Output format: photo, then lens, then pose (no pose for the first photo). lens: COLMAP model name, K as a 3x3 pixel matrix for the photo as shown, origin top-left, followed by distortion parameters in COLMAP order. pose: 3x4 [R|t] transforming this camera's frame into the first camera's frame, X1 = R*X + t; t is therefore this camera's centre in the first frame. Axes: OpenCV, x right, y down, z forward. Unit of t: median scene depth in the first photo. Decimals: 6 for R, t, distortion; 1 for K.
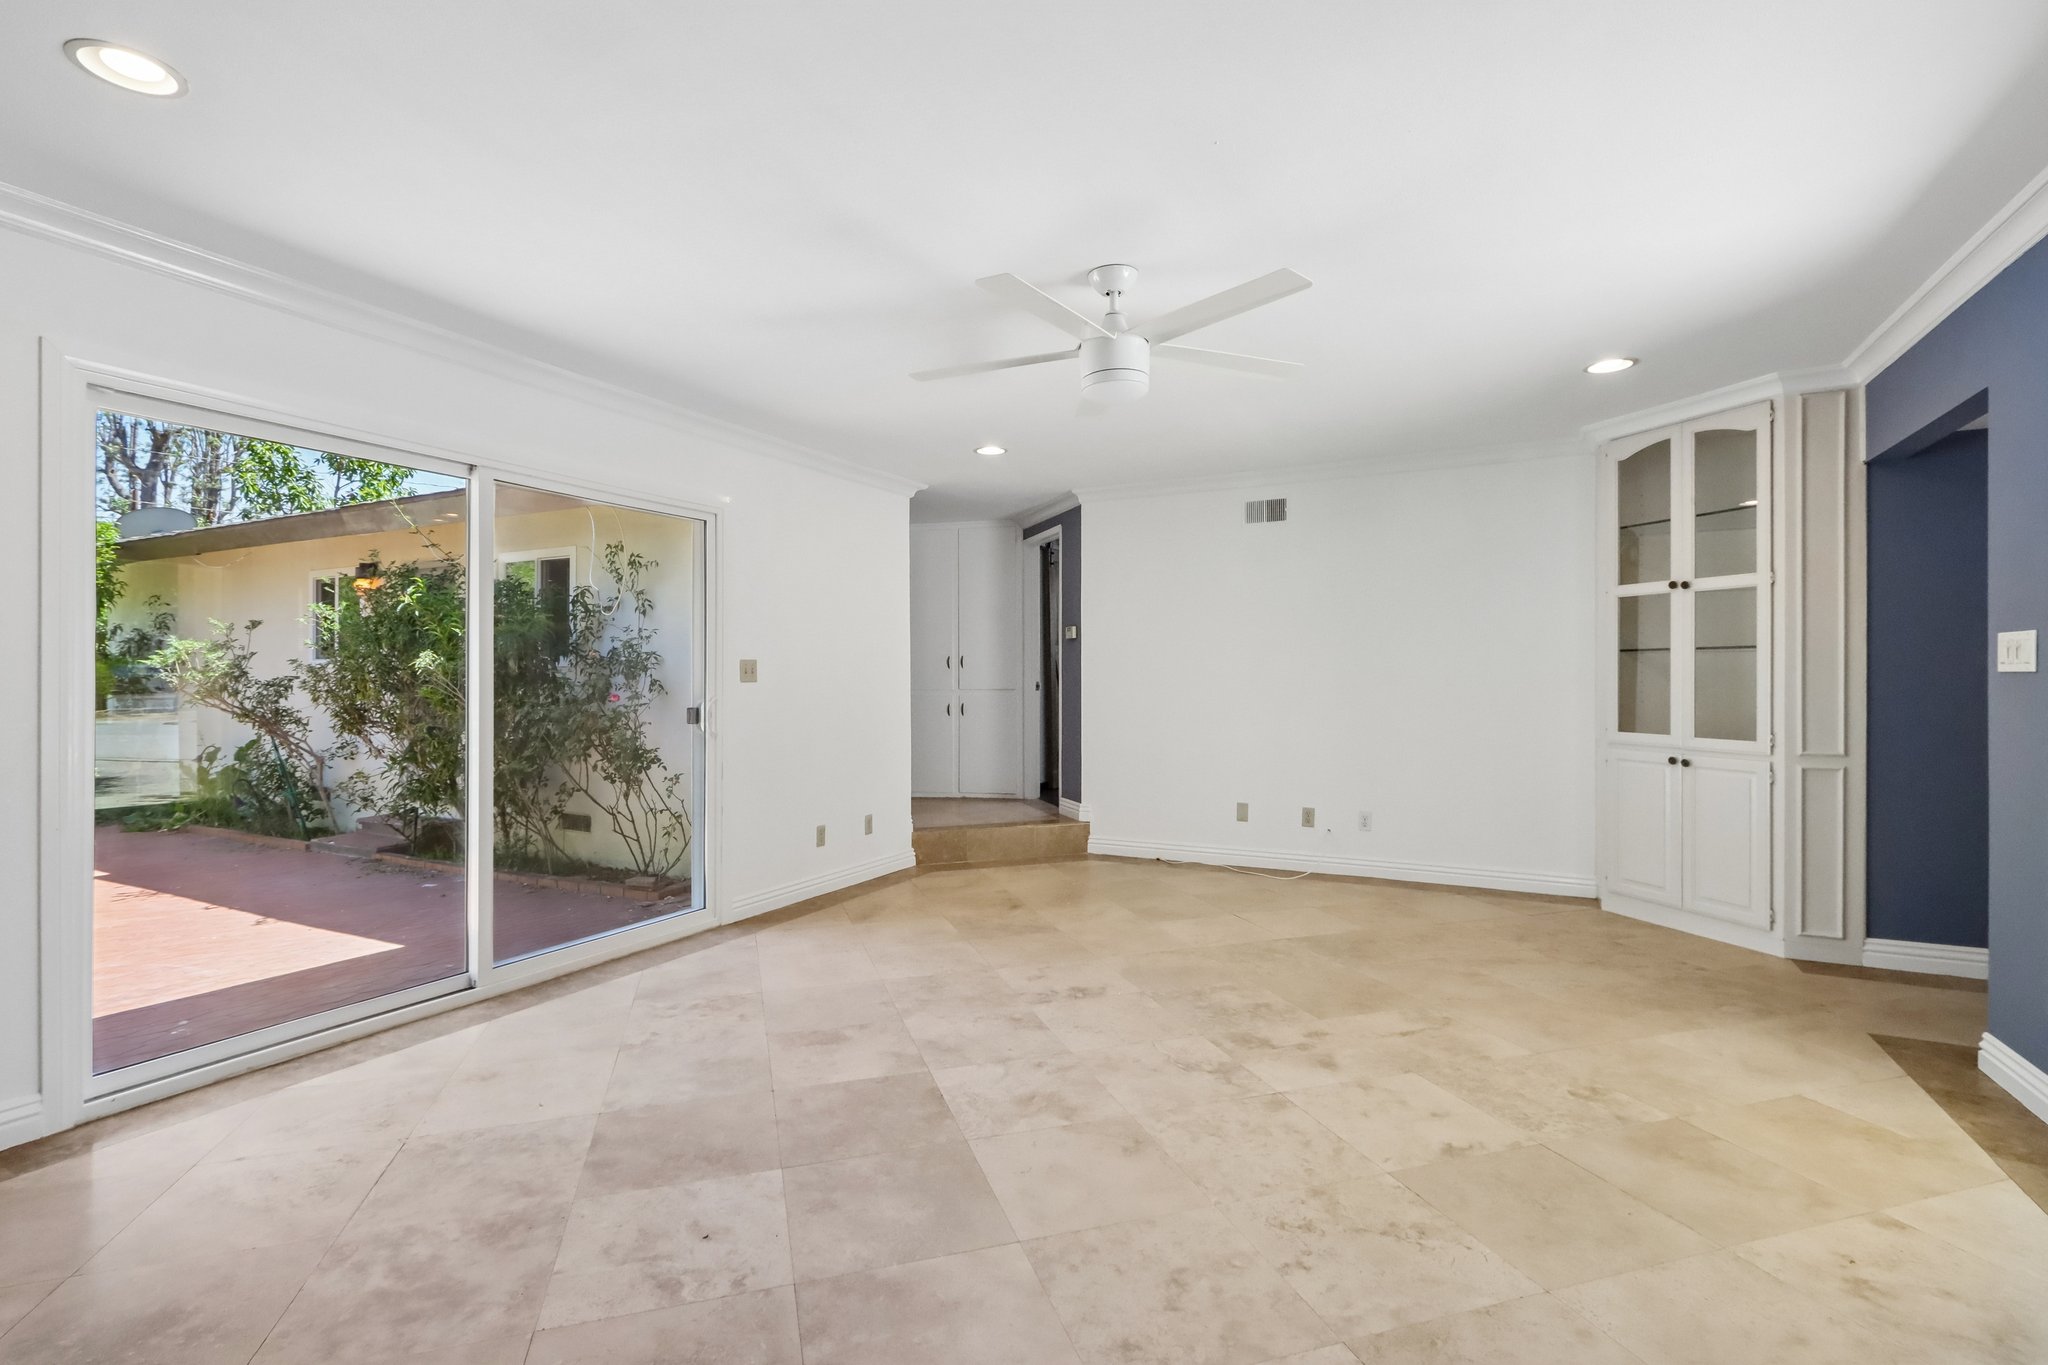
lens RADIAL K [[933.5, 0, 1020.6], [0, 933.5, 687.3], [0, 0, 1]] dist [0.027552, -0.010435]
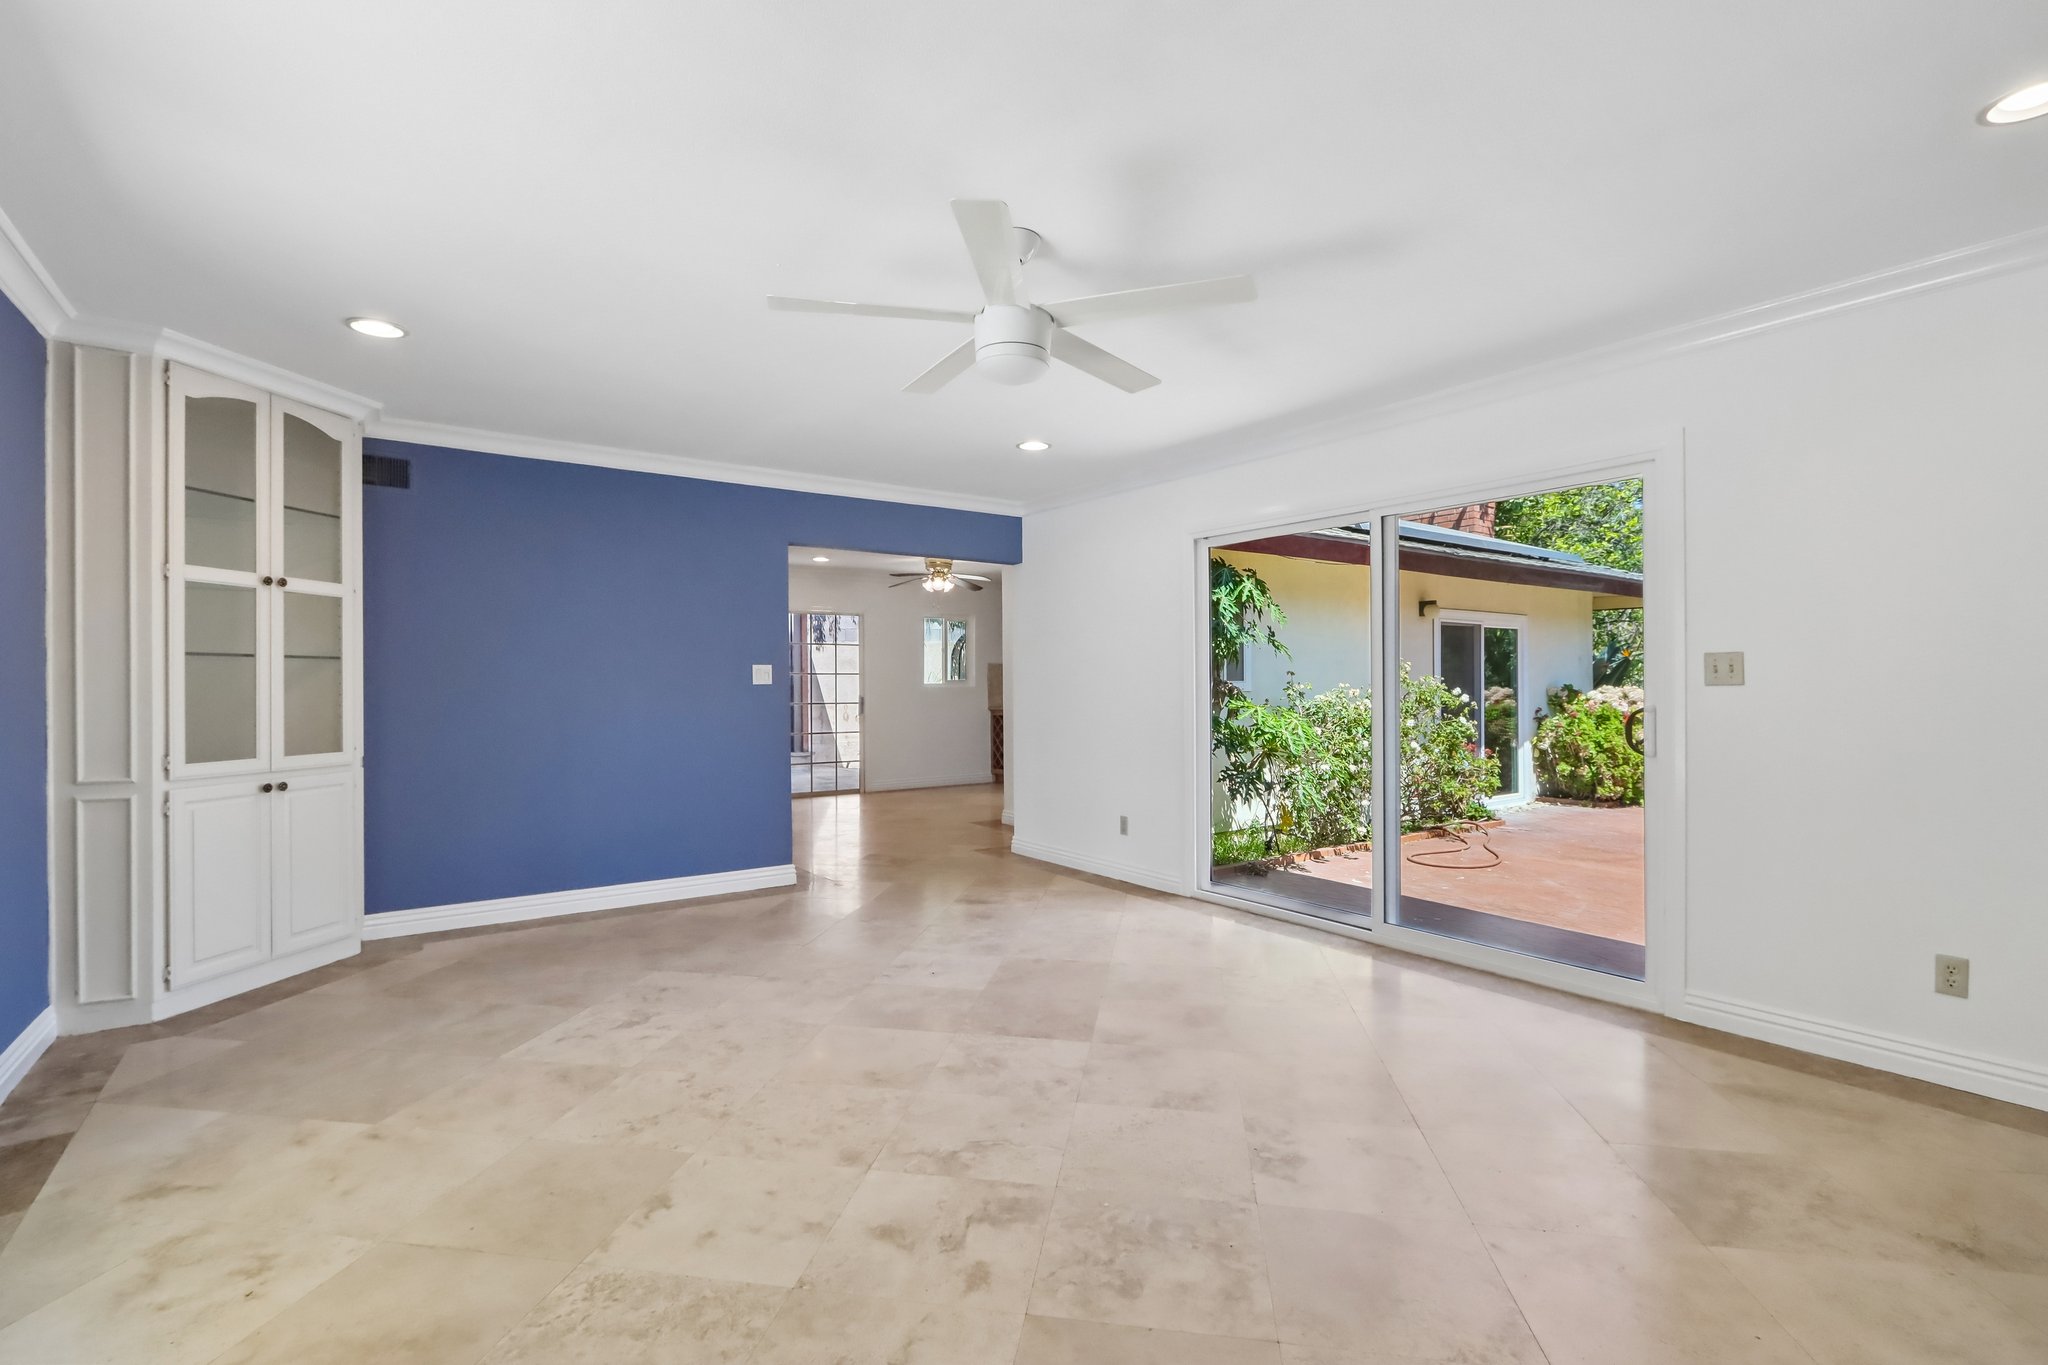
lens RADIAL K [[933.5, 0, 1020.6], [0, 933.5, 687.3], [0, 0, 1]] dist [0.027552, -0.010435]
pose [[-0.447604, 0.002329, -0.894229, 0.966187], [-0.000397, 0.999996, 0.002803, -0.010221], [0.894232, 0.001609, -0.447601, 1.487044]]
